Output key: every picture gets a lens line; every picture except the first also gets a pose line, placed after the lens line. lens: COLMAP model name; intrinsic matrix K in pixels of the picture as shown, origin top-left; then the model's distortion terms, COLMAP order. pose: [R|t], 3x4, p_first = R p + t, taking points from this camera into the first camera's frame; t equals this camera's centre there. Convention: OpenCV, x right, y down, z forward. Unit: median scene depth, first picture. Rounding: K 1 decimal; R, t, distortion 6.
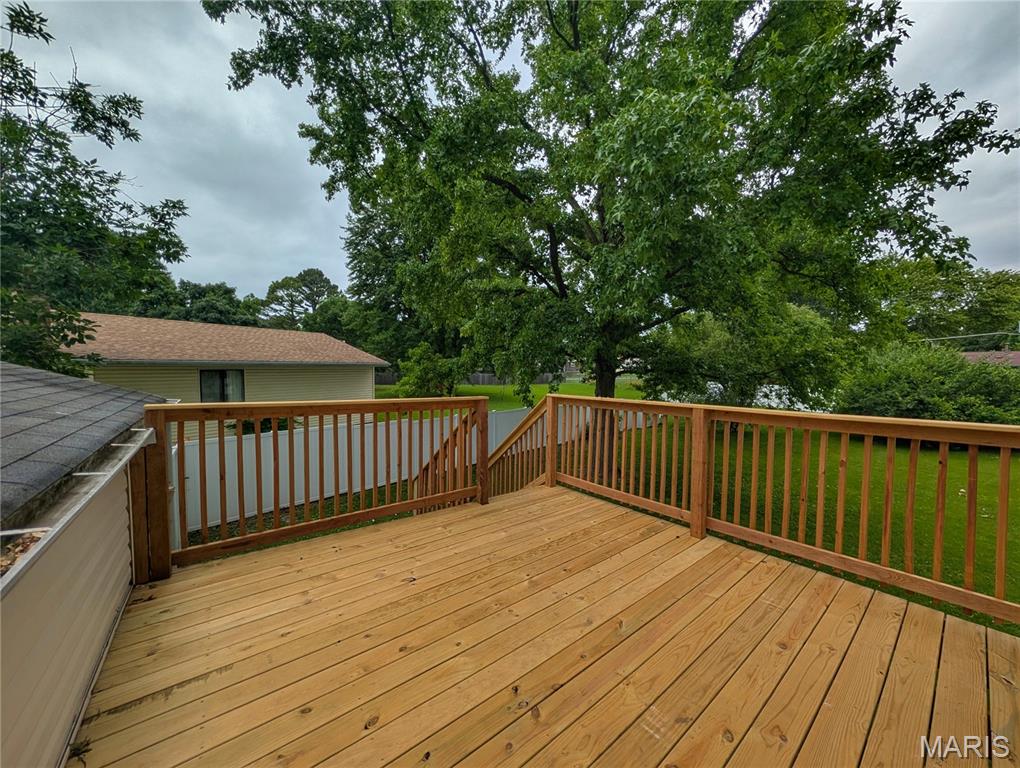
lens RADIAL K [[369.3, 0, 518.9], [0, 369.3, 383.3], [0, 0, 1]] dist [0.001788, 0.000234]
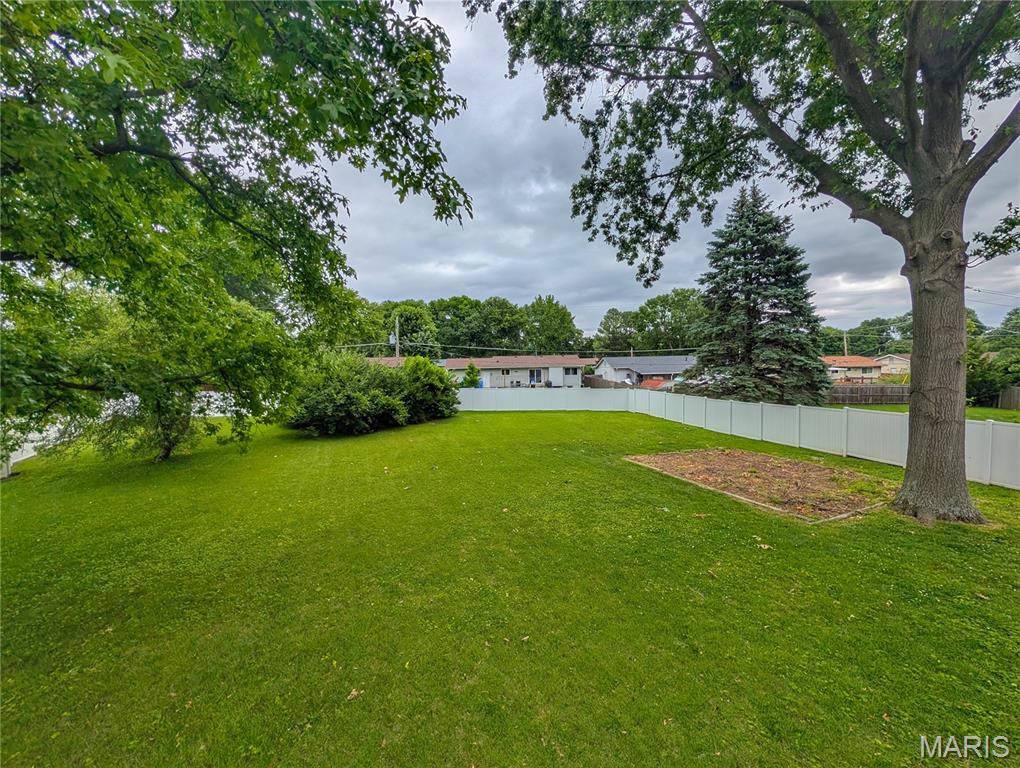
lens RADIAL K [[369.3, 0, 518.9], [0, 369.3, 383.3], [0, 0, 1]] dist [0.001788, 0.000234]
pose [[0.277871, -0.046562, 0.959489, 0.124961], [0.054331, 0.997988, 0.032696, -0.003536], [-0.959081, 0.043045, 0.279842, 0.170165]]
